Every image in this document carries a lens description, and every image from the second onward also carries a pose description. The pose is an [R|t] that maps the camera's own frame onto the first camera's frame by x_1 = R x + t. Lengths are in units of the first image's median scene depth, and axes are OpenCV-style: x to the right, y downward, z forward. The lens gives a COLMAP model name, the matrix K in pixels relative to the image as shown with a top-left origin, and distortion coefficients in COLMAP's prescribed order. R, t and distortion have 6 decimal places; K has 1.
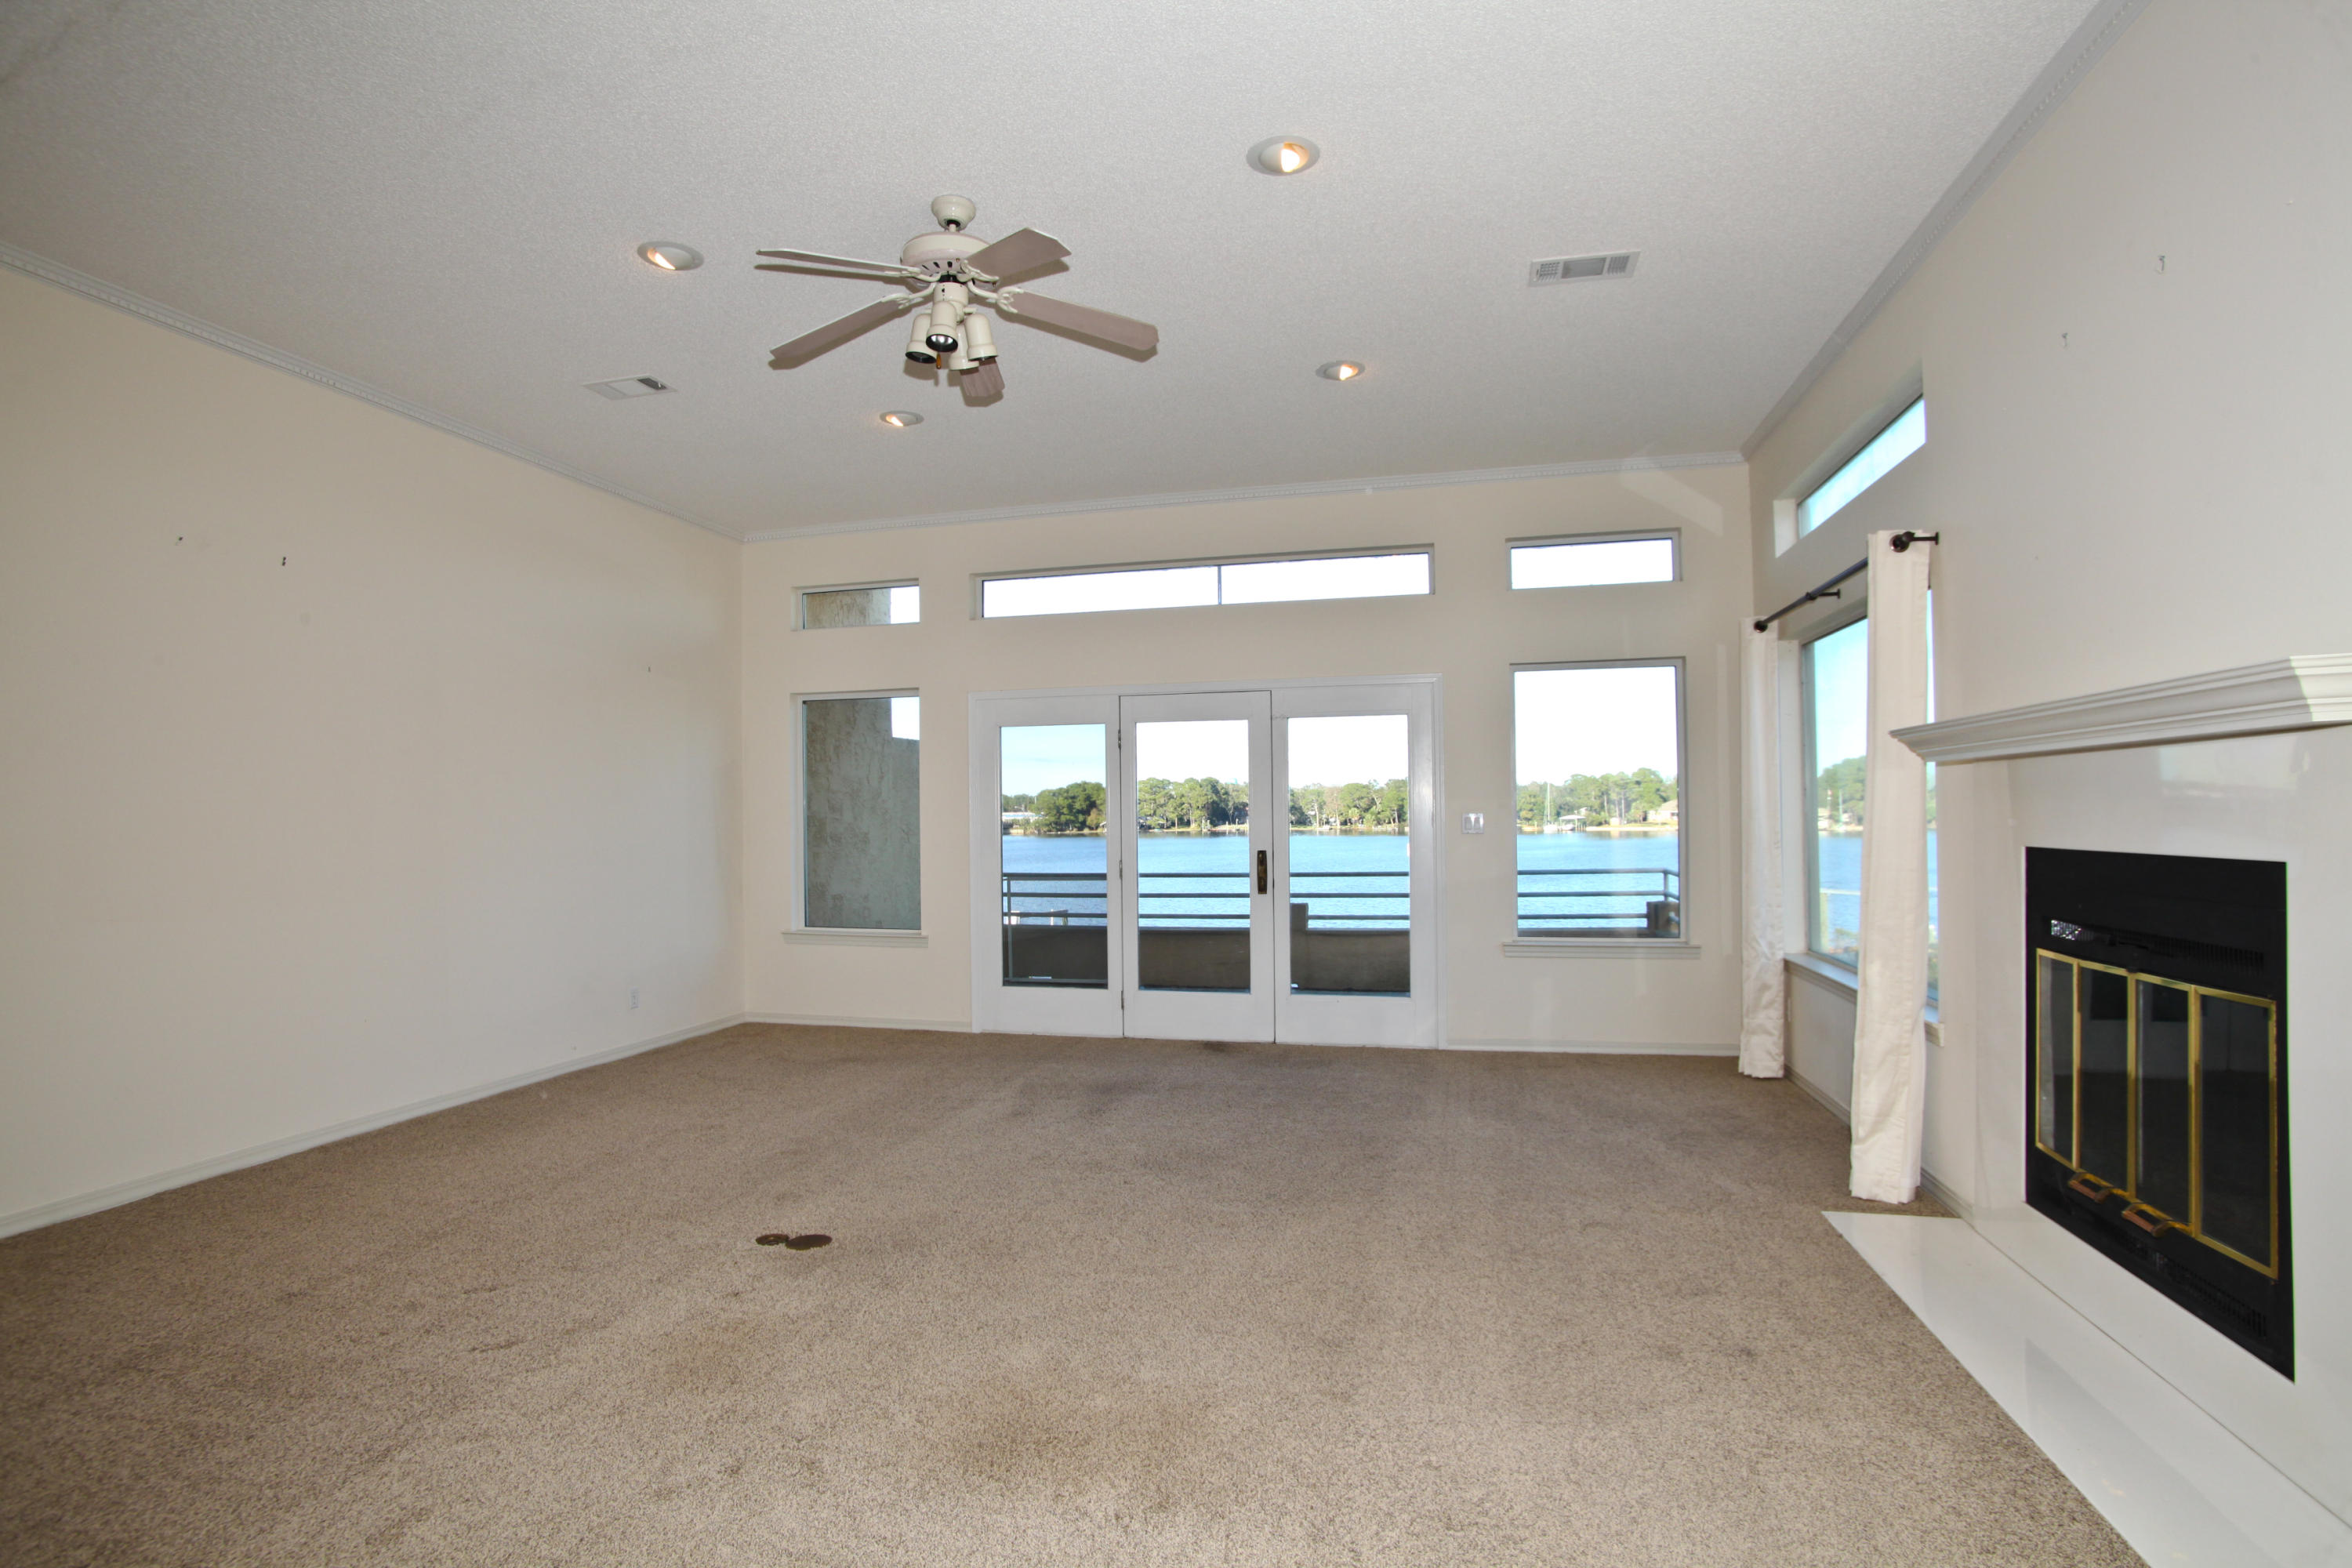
lens RADIAL K [[1150.1, 0, 1164.1], [0, 1150.1, 799.9], [0, 0, 1]] dist [-0.090938, 0.041445]
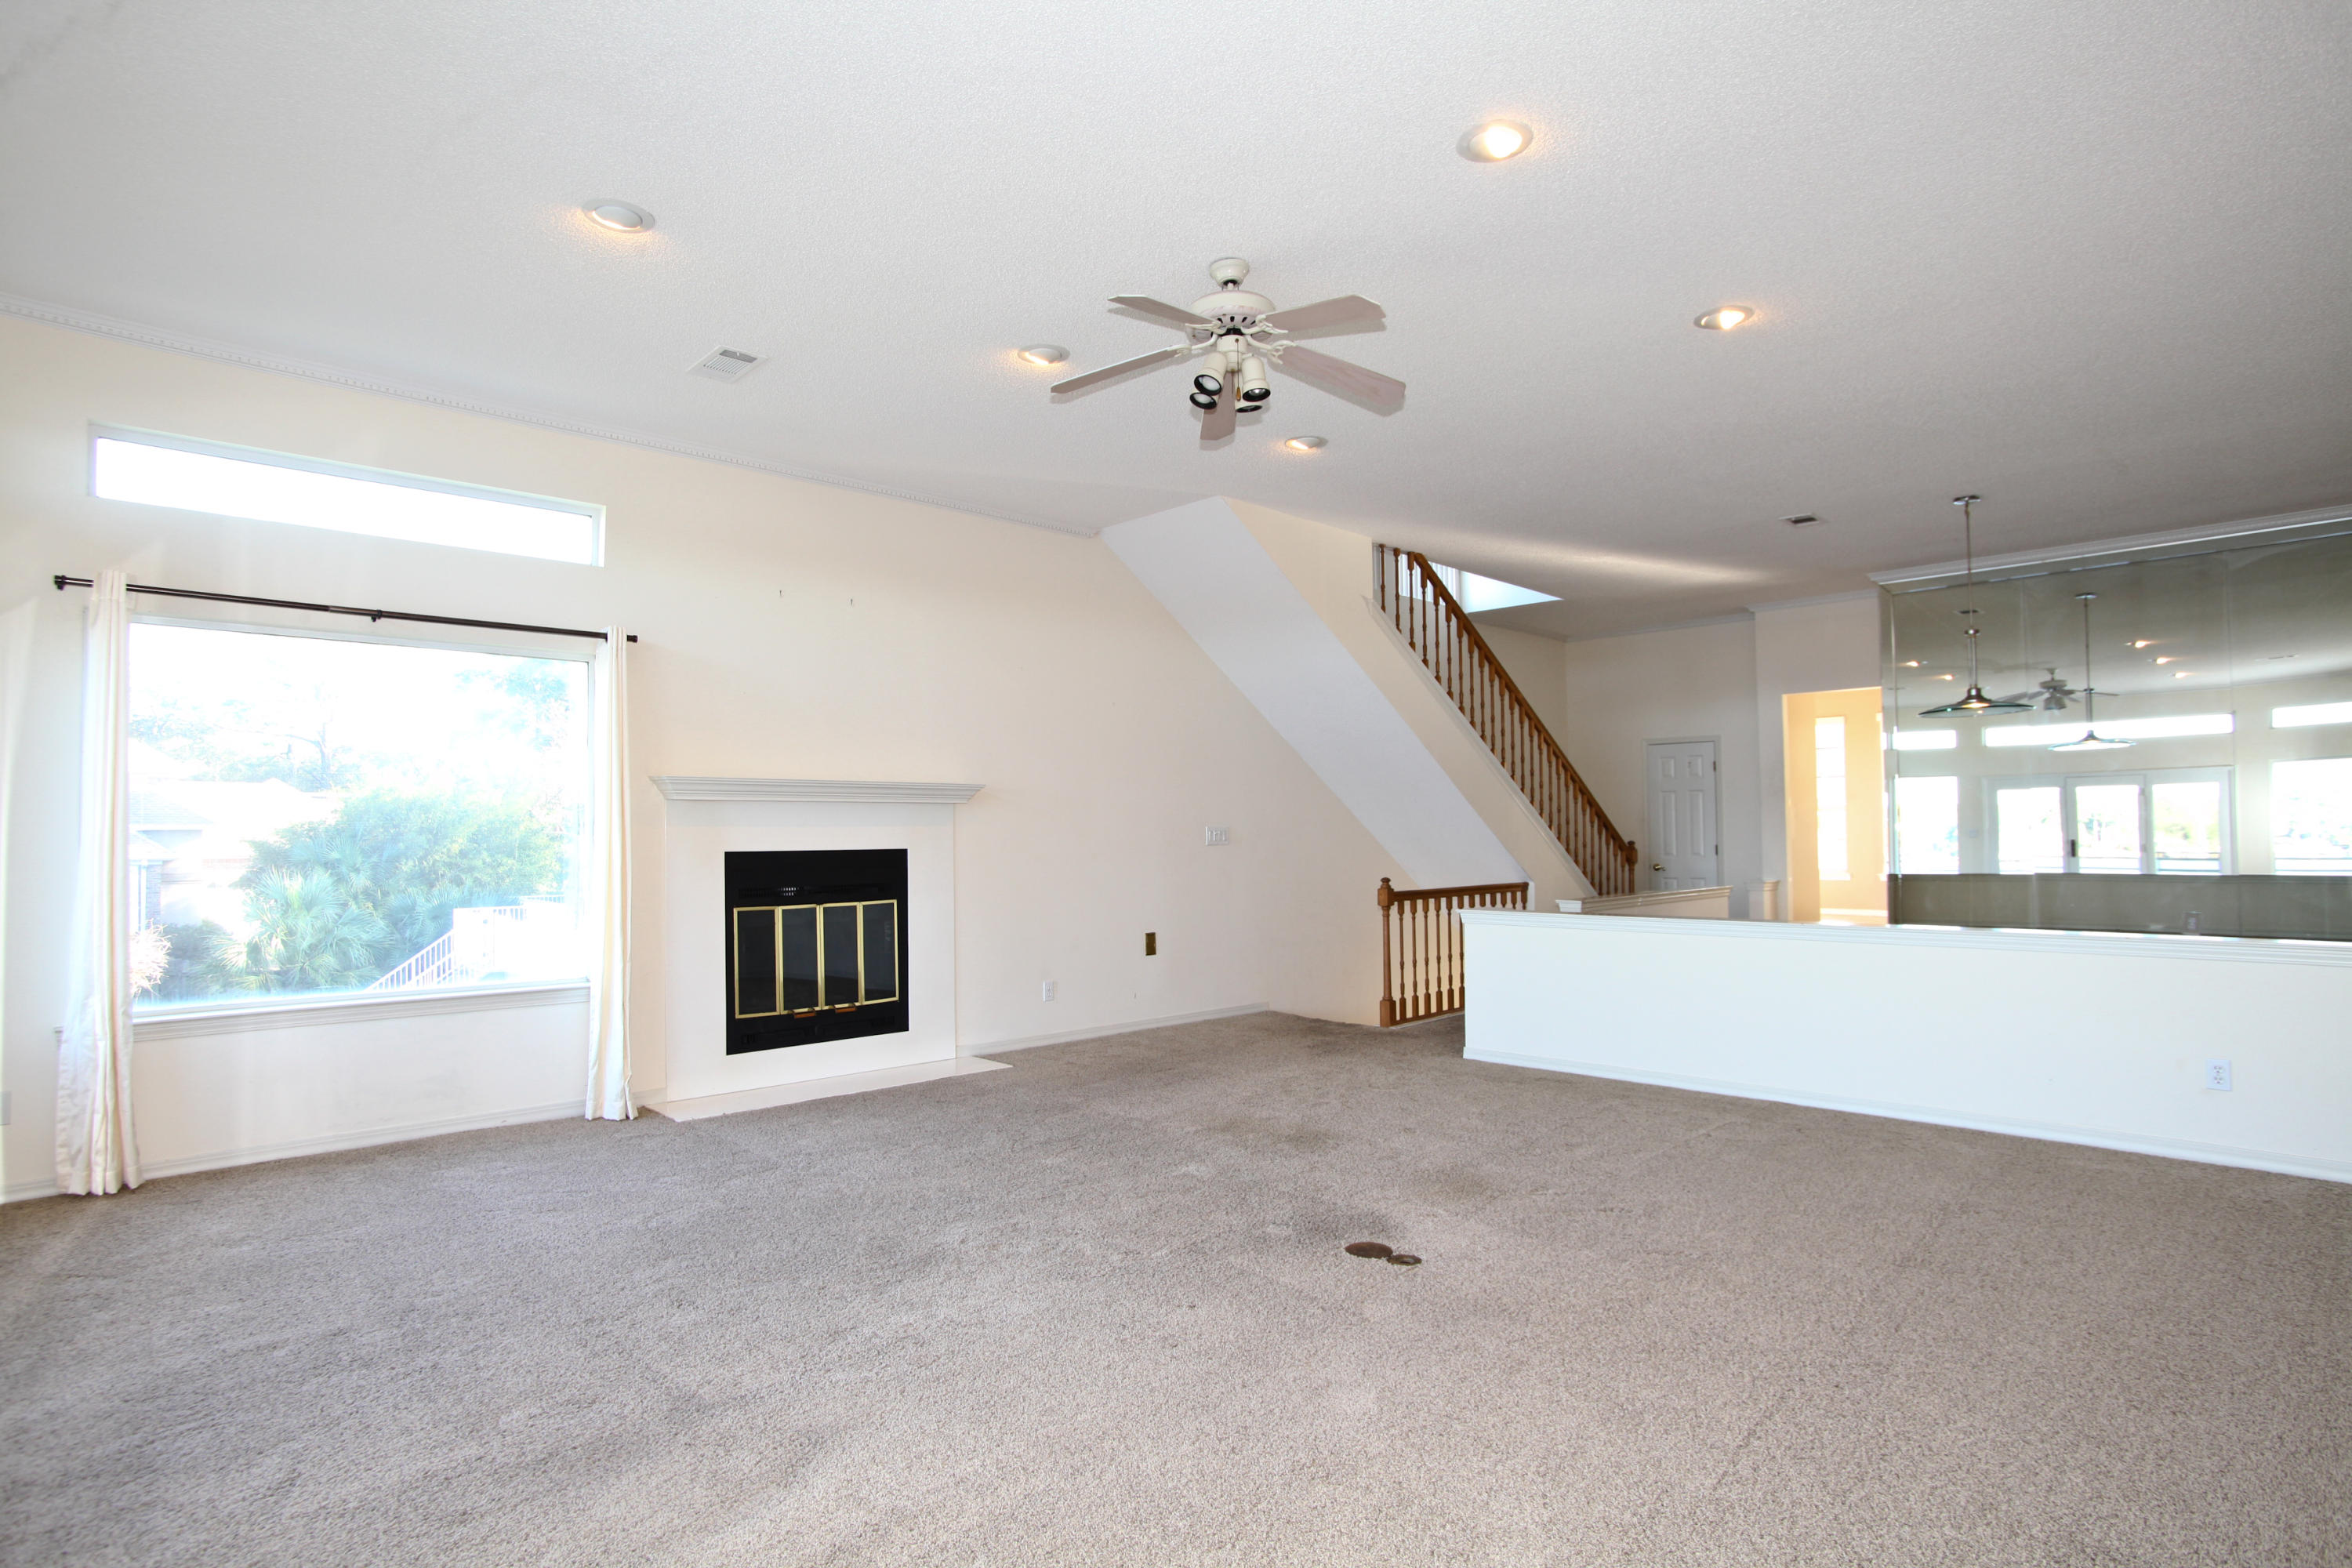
lens RADIAL K [[1150.1, 0, 1164.1], [0, 1150.1, 799.9], [0, 0, 1]] dist [-0.090938, 0.041445]
pose [[-0.839922, 0.046979, 0.540669, -0.362069], [0.017279, 0.998056, -0.059879, 0.036676], [-0.542431, -0.040951, -0.839102, 0.981118]]
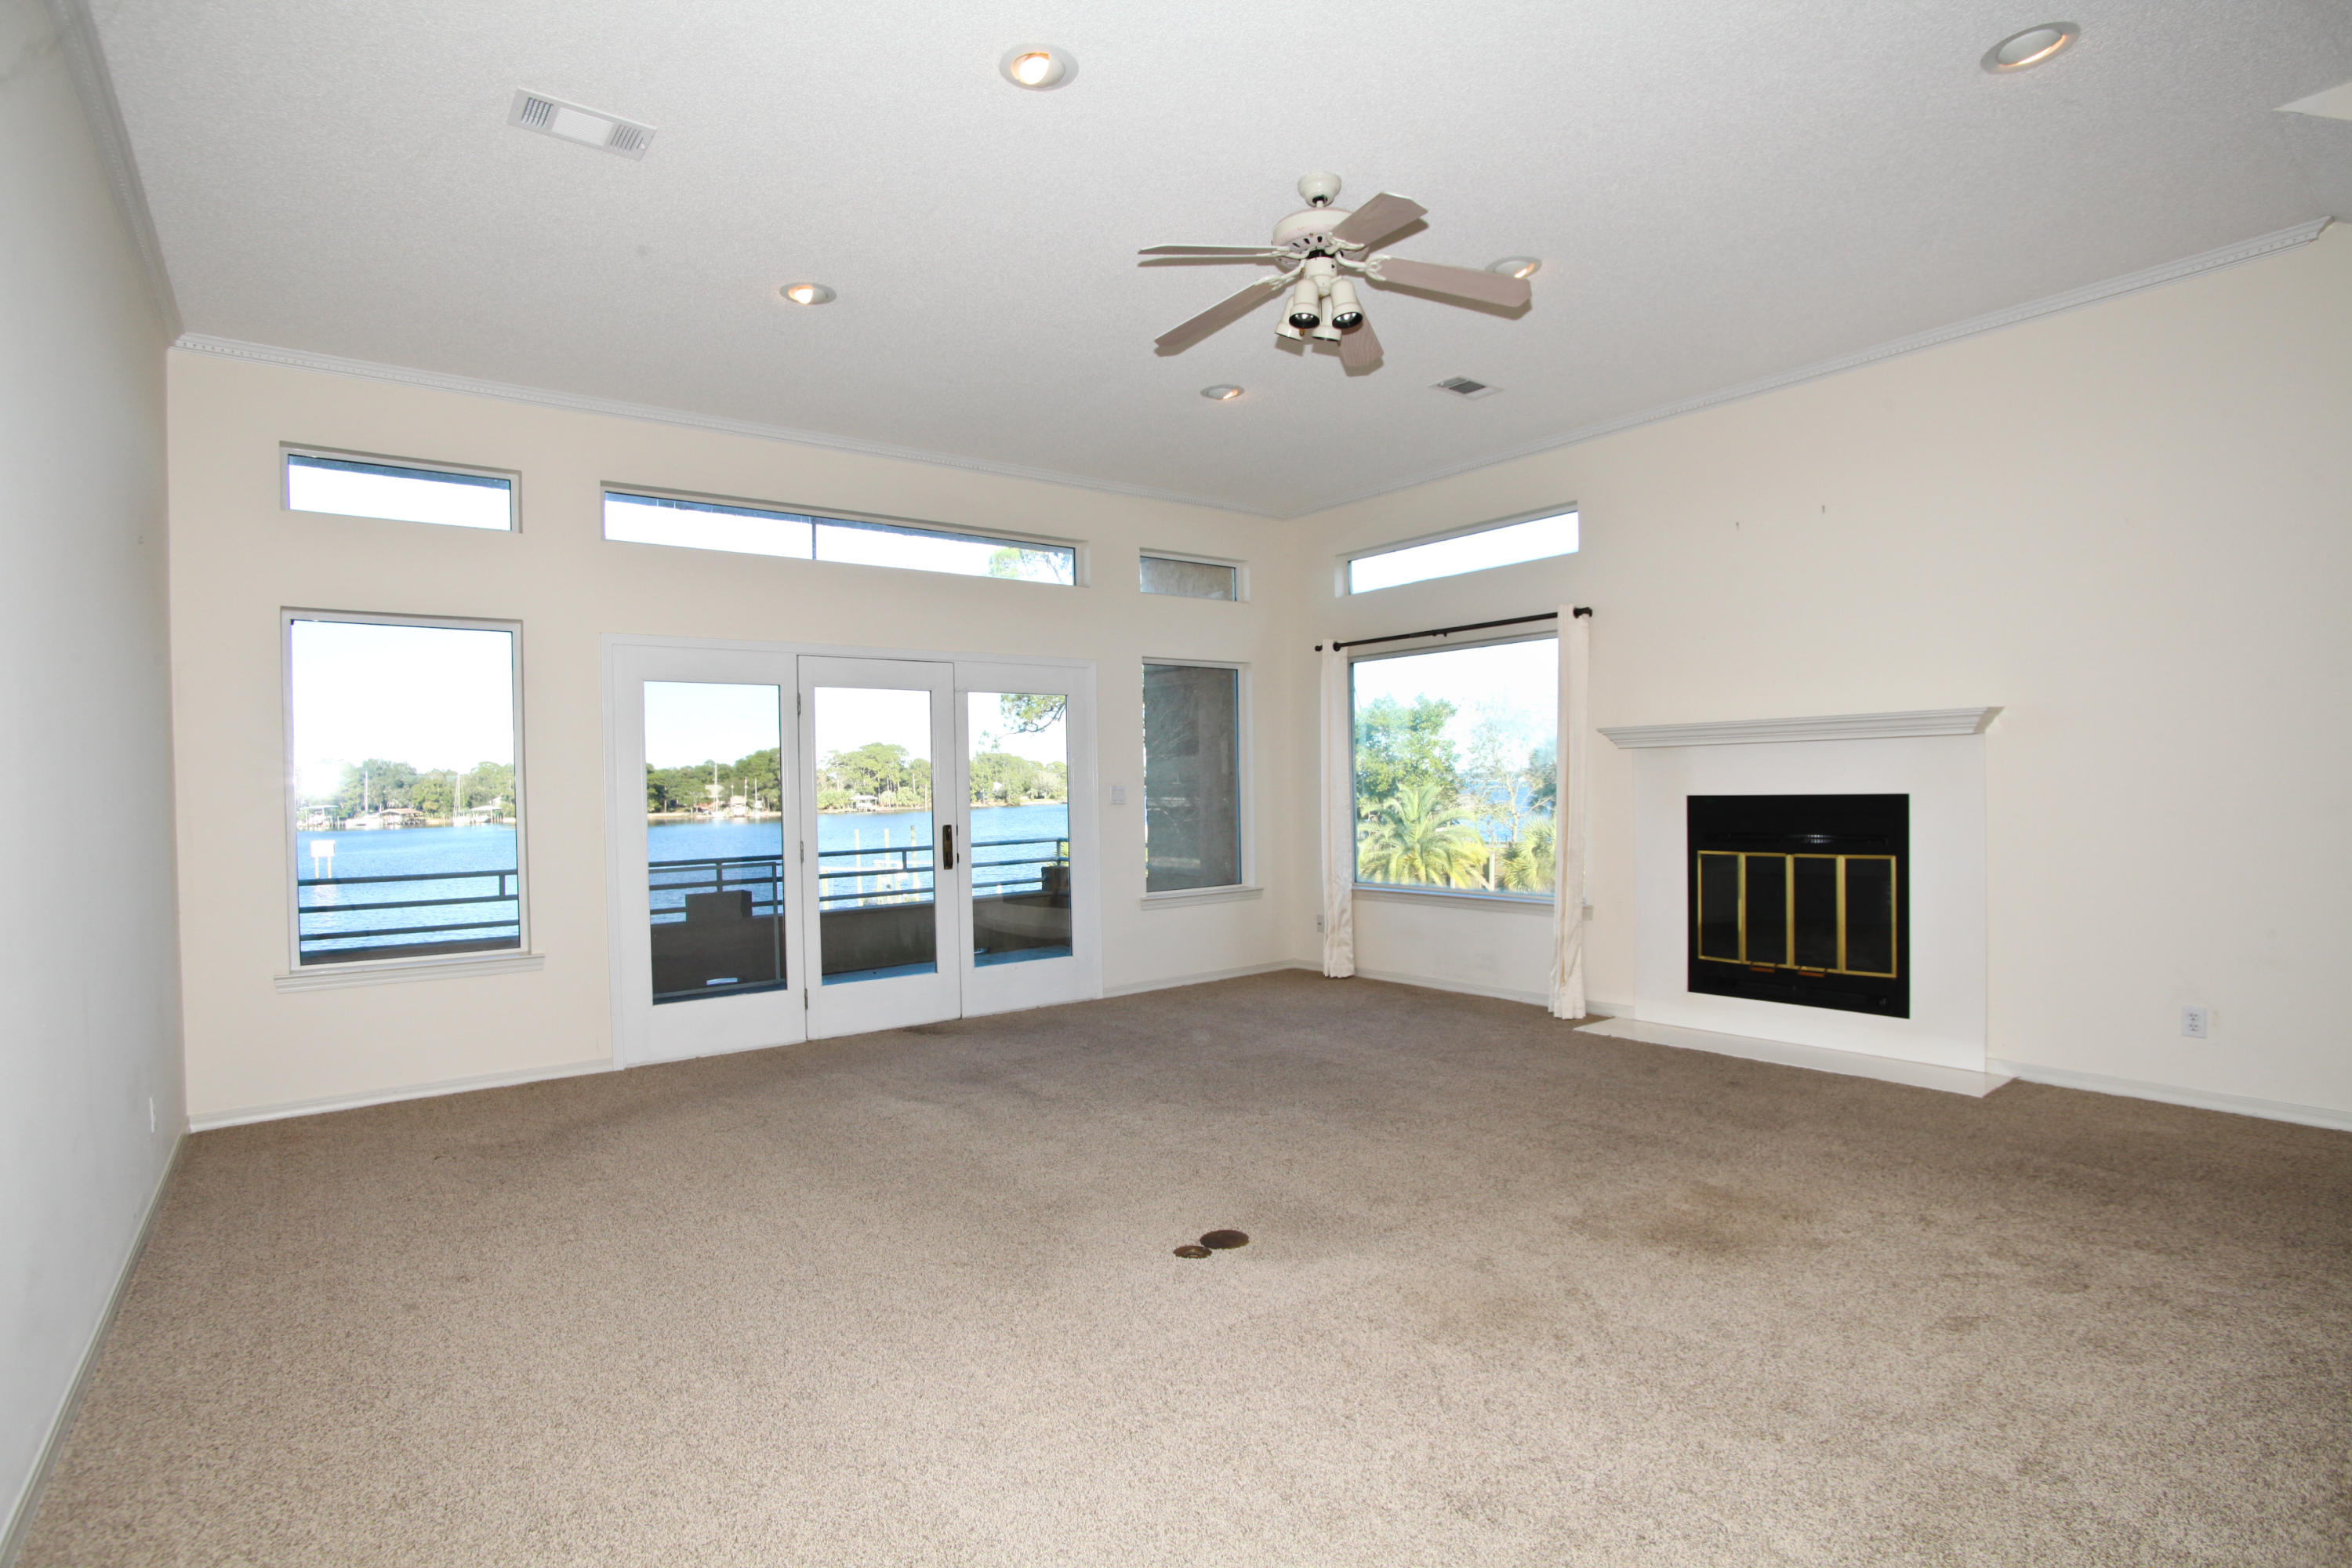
lens RADIAL K [[1150.1, 0, 1164.1], [0, 1150.1, 799.9], [0, 0, 1]] dist [-0.090938, 0.041445]
pose [[0.621077, -0.010320, 0.783682, -0.550380], [0.002791, 0.999936, 0.010956, 0.012310], [-0.783745, -0.004618, 0.621066, 0.240644]]
